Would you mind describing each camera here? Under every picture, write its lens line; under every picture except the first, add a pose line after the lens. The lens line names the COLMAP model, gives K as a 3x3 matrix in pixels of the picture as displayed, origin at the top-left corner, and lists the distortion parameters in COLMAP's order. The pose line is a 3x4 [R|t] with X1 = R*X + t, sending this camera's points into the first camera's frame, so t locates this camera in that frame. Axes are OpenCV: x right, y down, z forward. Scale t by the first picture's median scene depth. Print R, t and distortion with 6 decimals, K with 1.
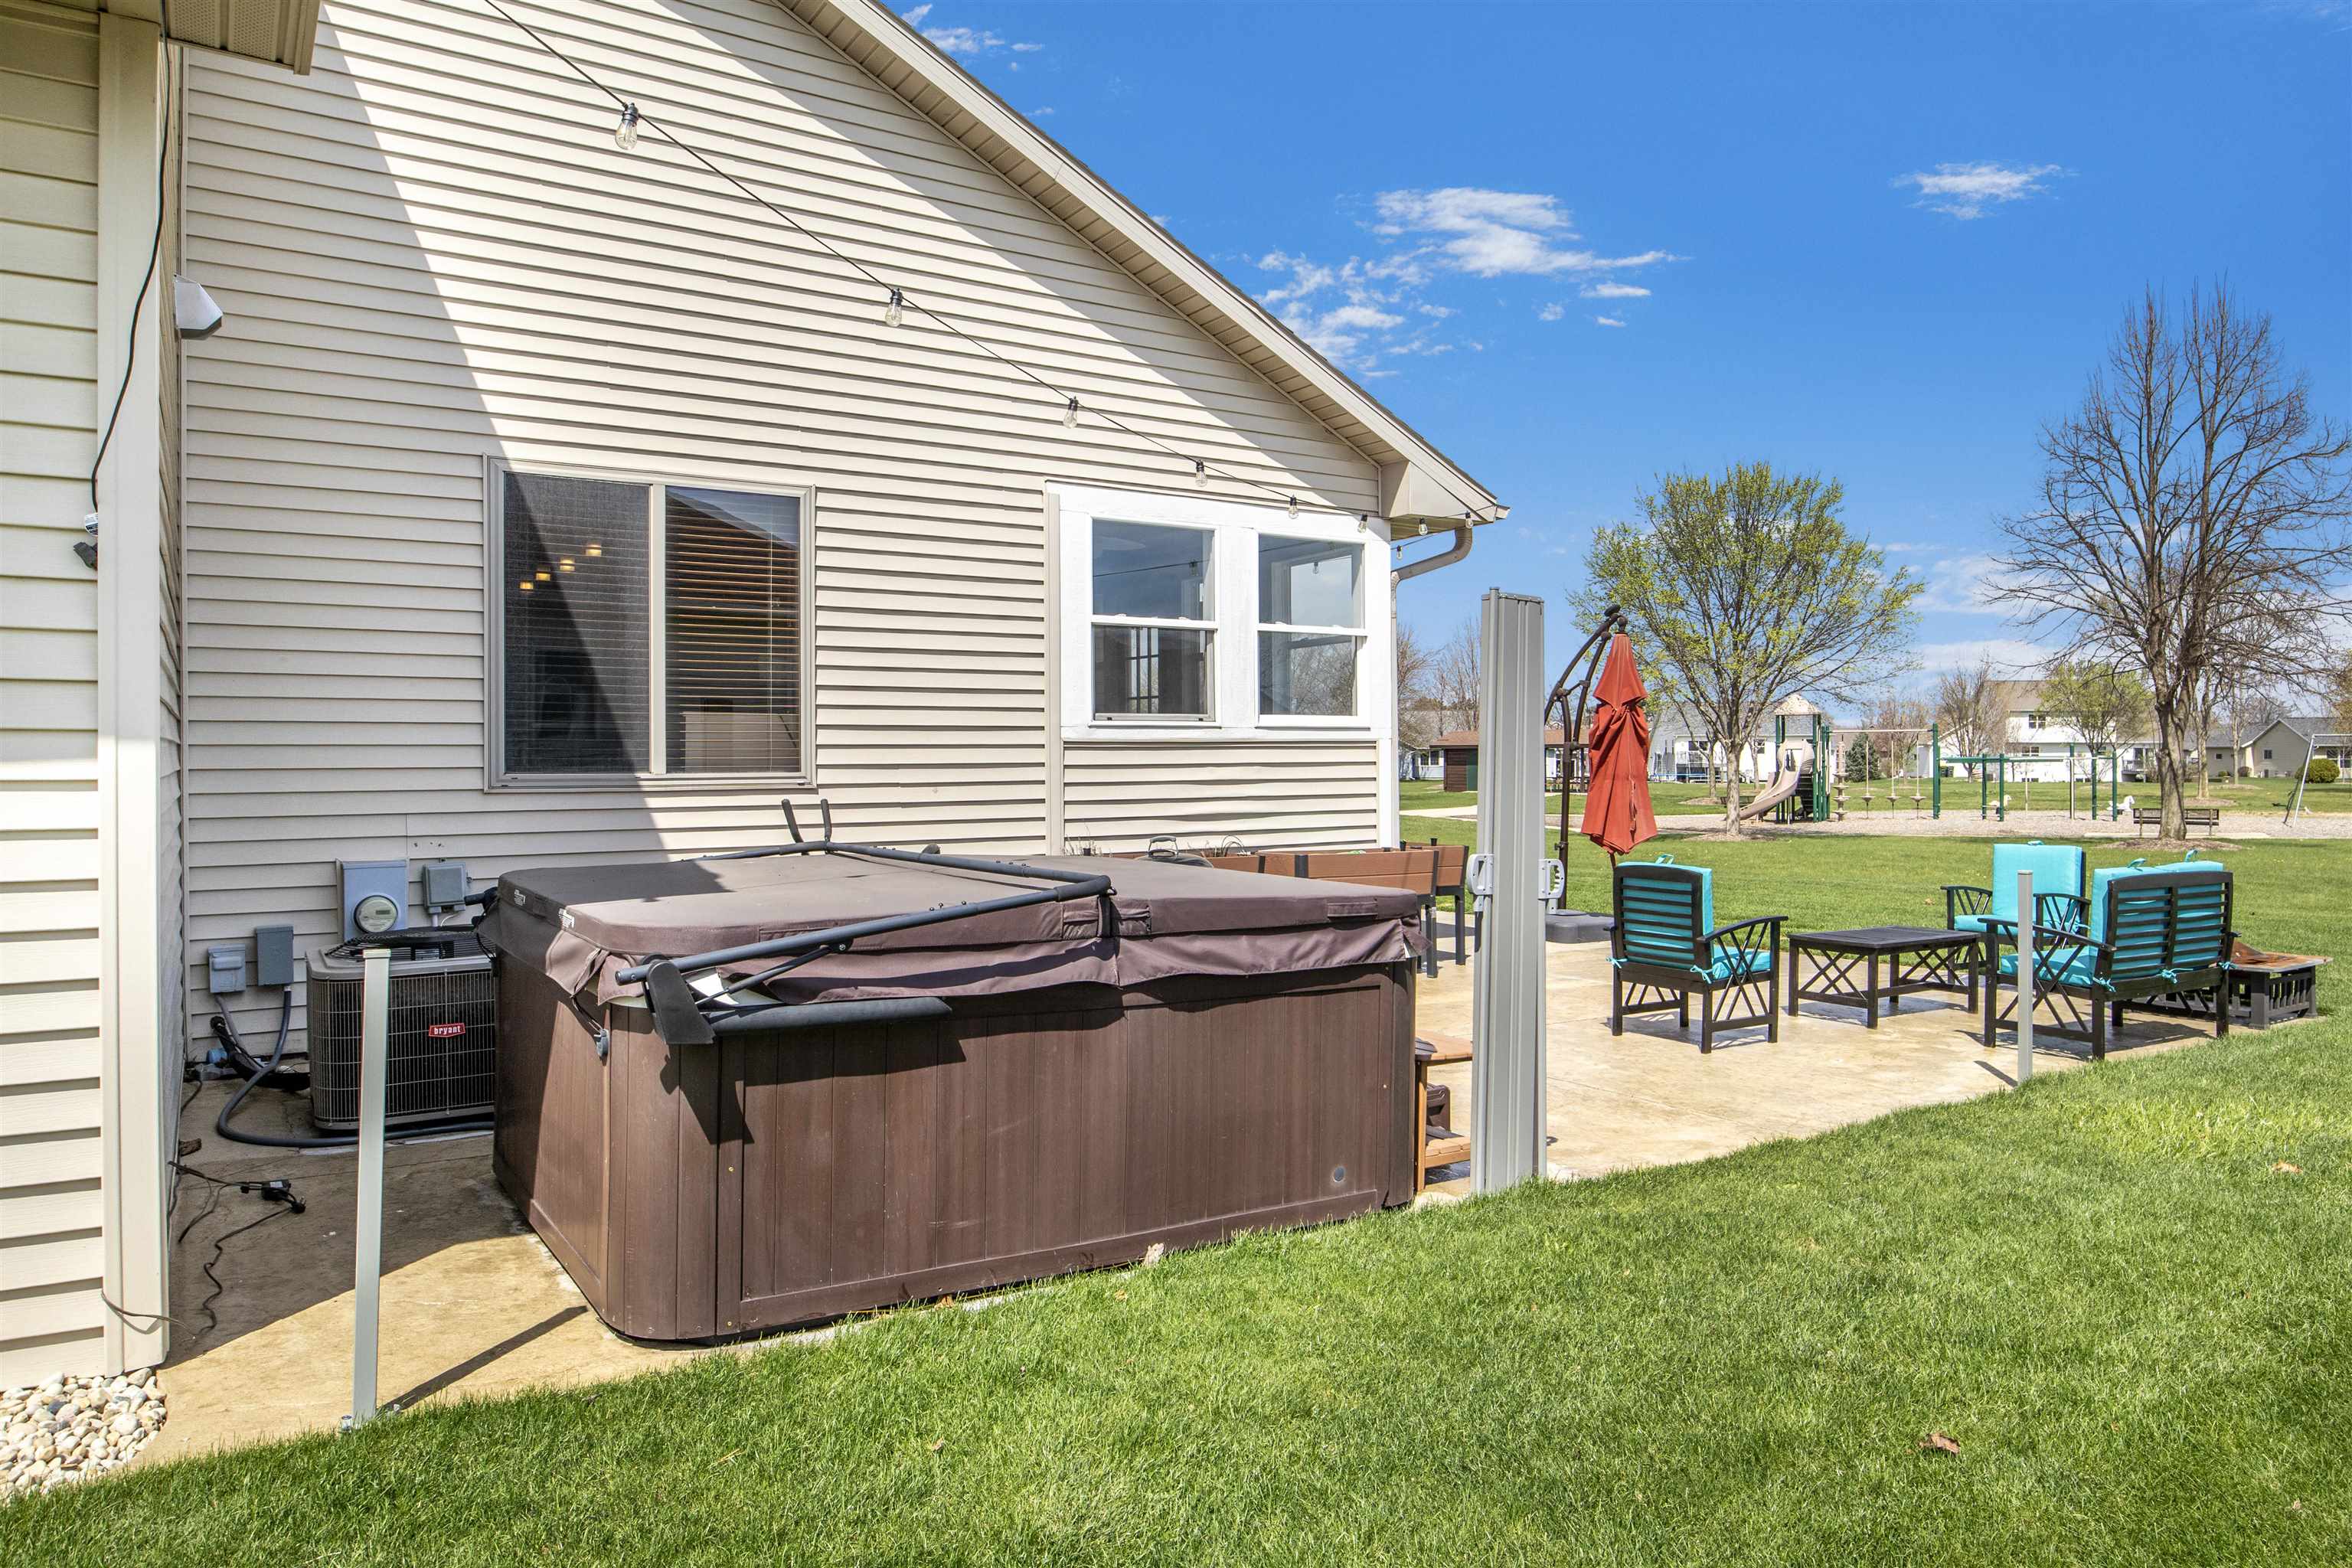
lens RADIAL K [[1470.2, 0, 1174.7], [0, 1470.2, 783.7], [0, 0, 1]] dist [-0.007309, -0.001080]
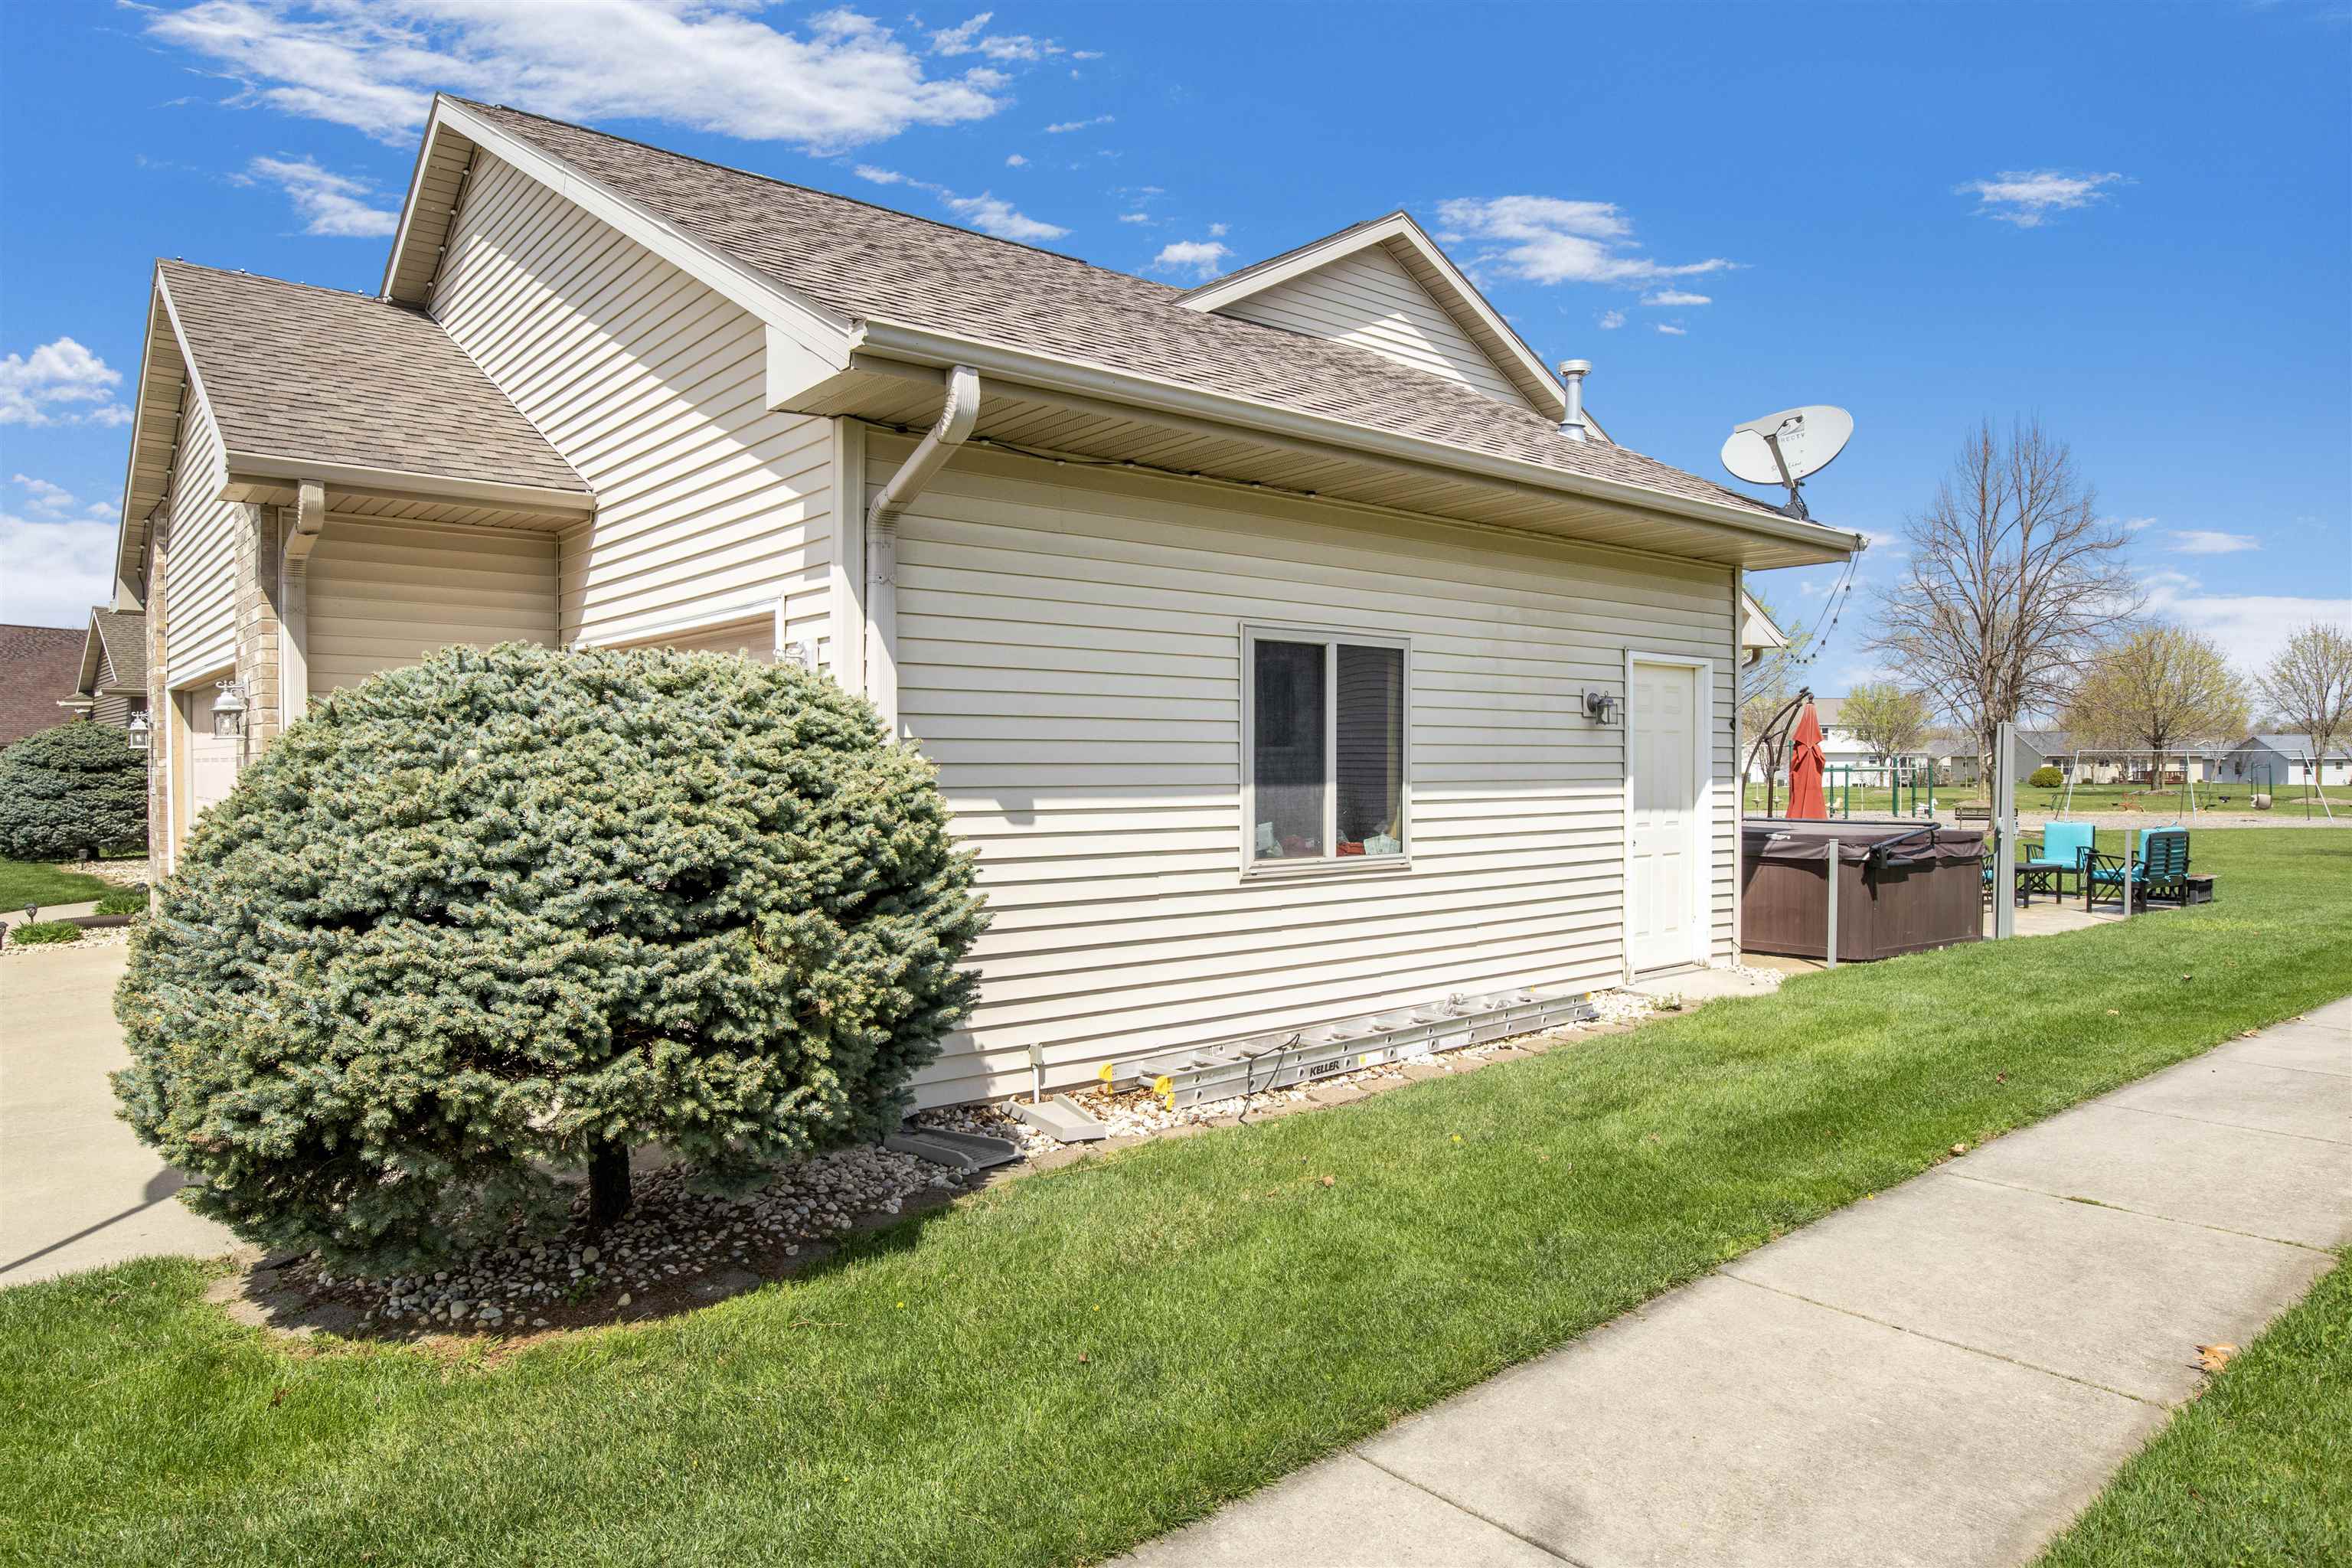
lens RADIAL K [[1470.2, 0, 1164.8], [0, 1470.2, 774.6], [0, 0, 1]] dist [-0.007309, -0.001080]
pose [[0.991300, 0.001082, 0.131616, -0.254380], [0.000178, 0.999954, -0.009563, -0.001174], [-0.131620, 0.009503, 0.991255, -0.227603]]
